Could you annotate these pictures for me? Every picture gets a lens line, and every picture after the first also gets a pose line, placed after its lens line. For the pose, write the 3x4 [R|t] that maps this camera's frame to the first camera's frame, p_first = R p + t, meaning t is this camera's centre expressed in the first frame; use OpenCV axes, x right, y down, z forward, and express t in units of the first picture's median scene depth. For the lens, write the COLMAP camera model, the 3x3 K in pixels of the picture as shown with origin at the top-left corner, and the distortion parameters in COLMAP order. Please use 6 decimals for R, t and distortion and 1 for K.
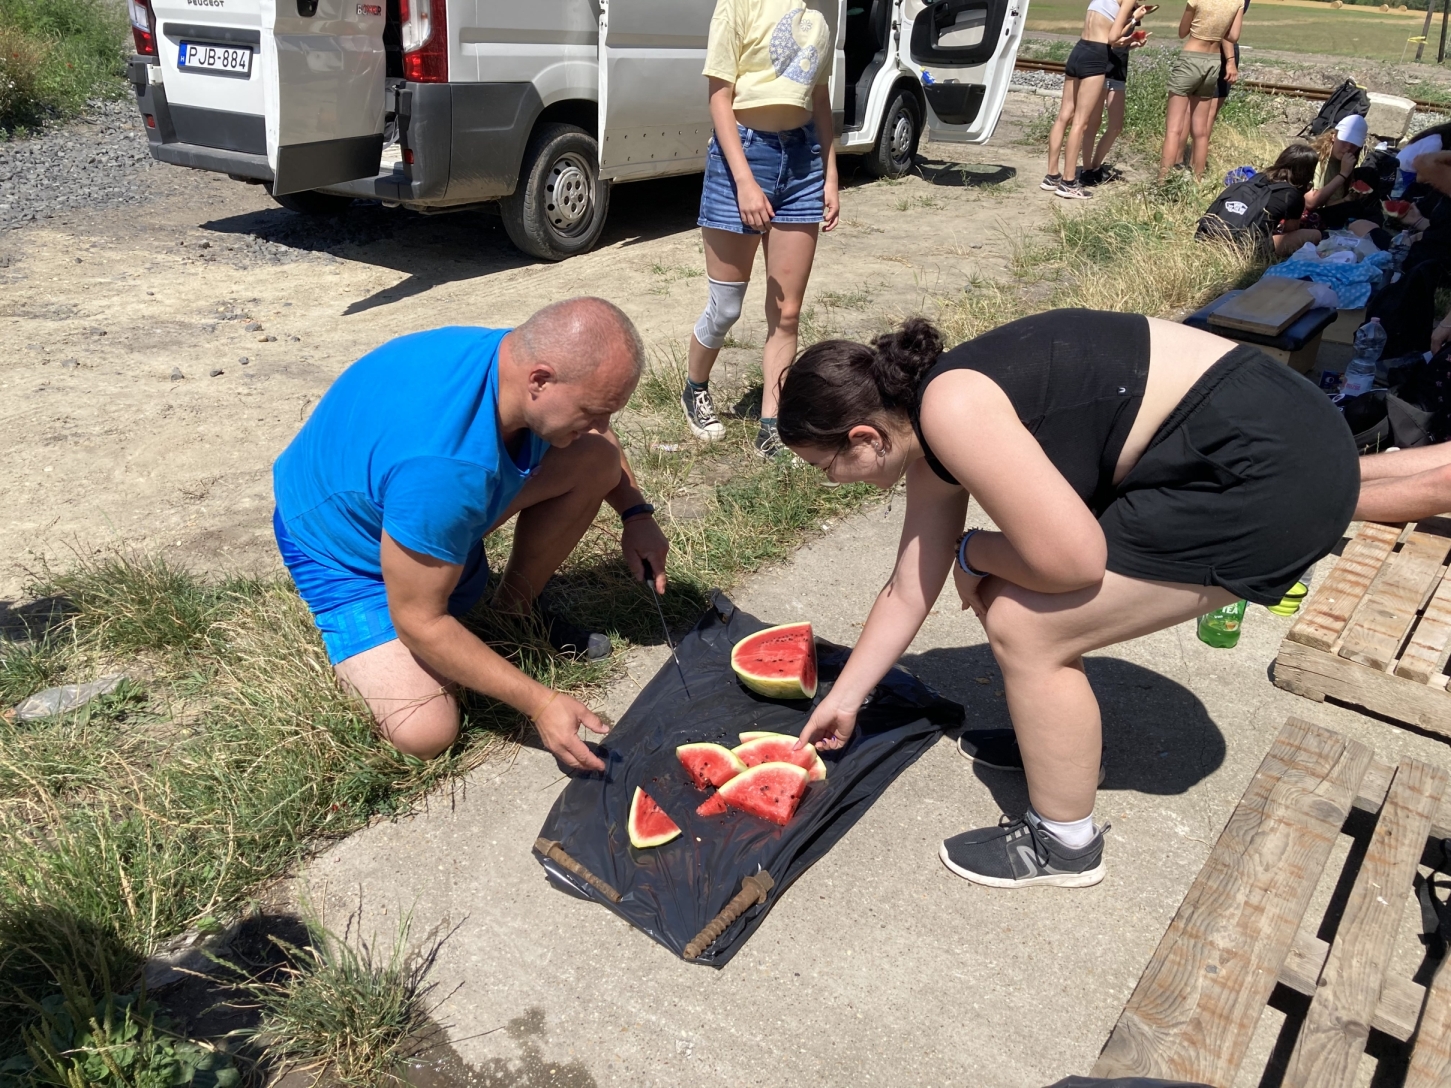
lens RADIAL K [[1145.1, 0, 725.5], [0, 1145.1, 544.0], [0, 0, 1]] dist [0.009217, -0.005420]
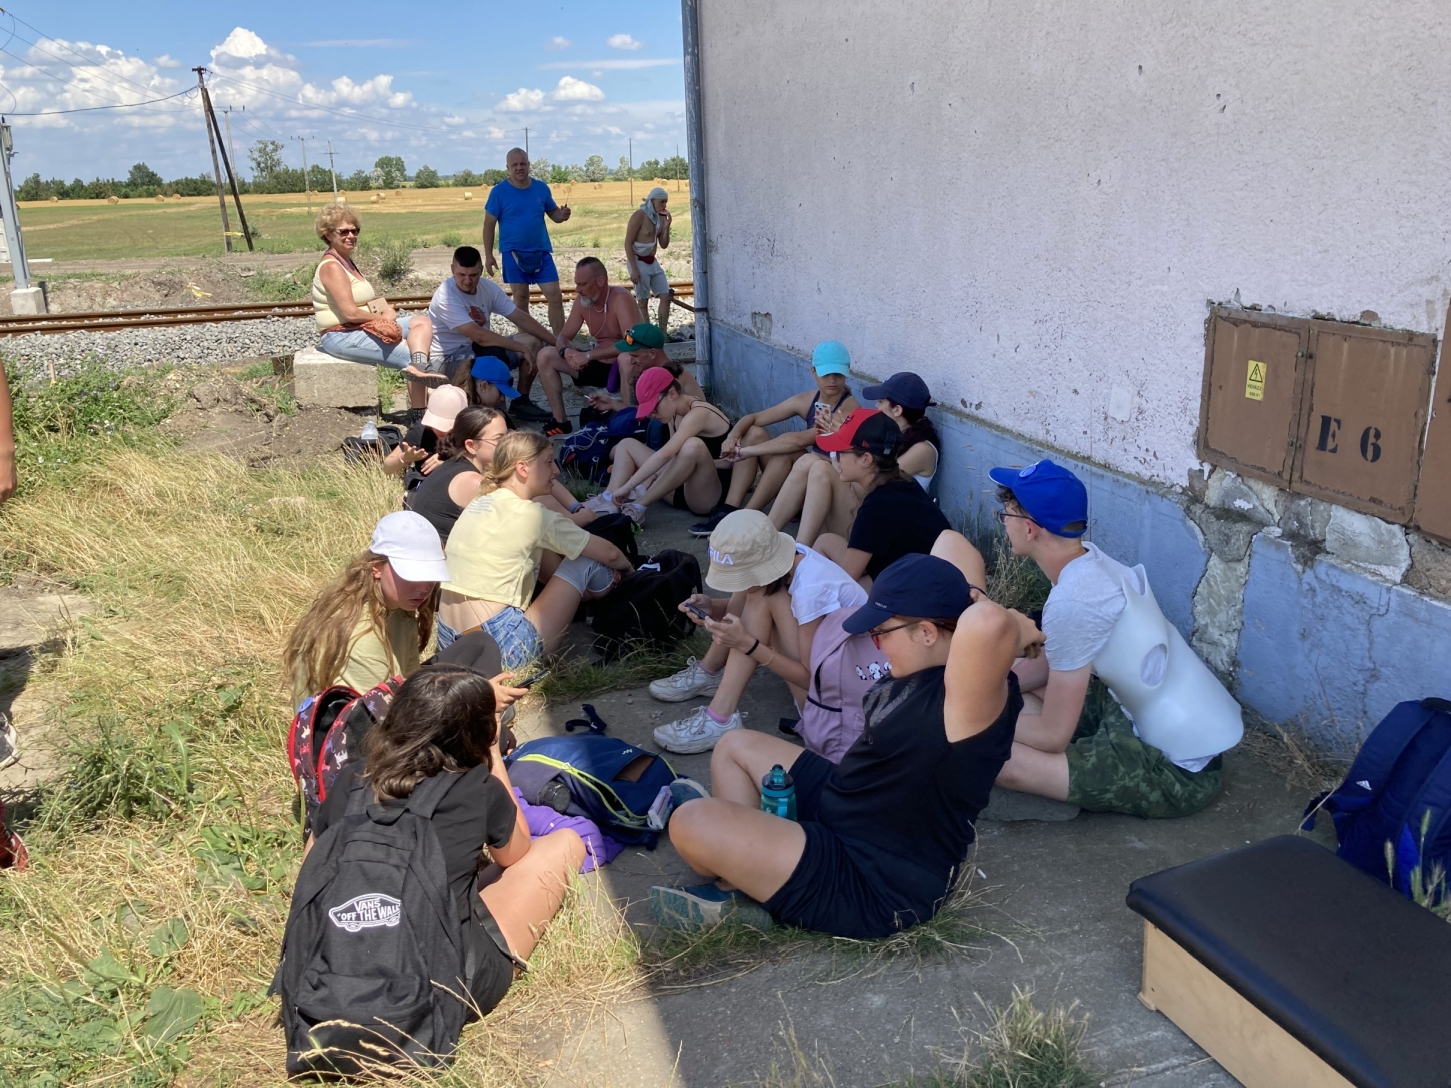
lens RADIAL K [[1145.1, 0, 725.5], [0, 1145.1, 544.0], [0, 0, 1]] dist [0.009217, -0.005420]
pose [[0.597327, -0.299601, 0.743935, 0.088652], [0.403407, 0.913954, 0.044165, -0.102670], [-0.693155, 0.273728, 0.666790, 0.204821]]
